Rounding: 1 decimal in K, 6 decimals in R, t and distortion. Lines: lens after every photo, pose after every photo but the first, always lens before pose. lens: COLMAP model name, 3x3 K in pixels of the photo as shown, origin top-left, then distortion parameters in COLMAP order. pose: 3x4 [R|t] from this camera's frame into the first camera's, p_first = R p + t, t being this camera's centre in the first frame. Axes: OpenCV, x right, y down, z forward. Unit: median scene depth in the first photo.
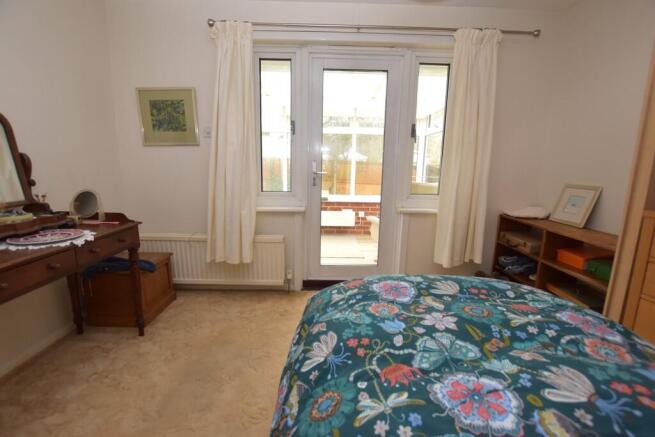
lens RADIAL K [[298.9, 0, 327.5], [0, 298.9, 218.5], [0, 0, 1]] dist [-0.035897, 0.000957]
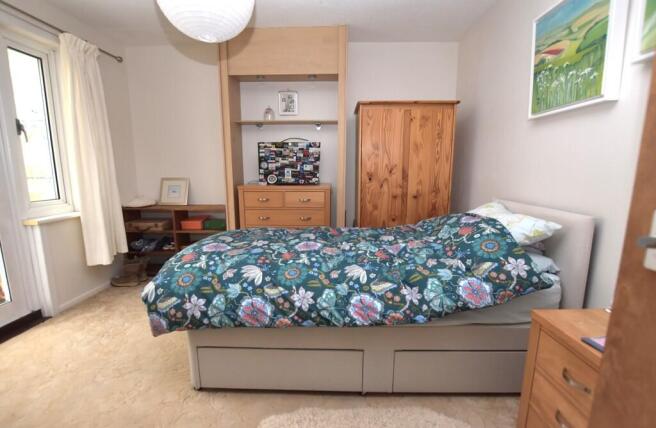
lens RADIAL K [[296.9, 0, 328.0], [0, 296.9, 214.0], [0, 0, 1]] dist [-0.001469, -0.000291]
pose [[0.050149, -0.173878, 0.983489, -0.616599], [0.183590, 0.969553, 0.162053, -0.037050], [-0.981723, 0.172432, 0.080544, 0.132839]]
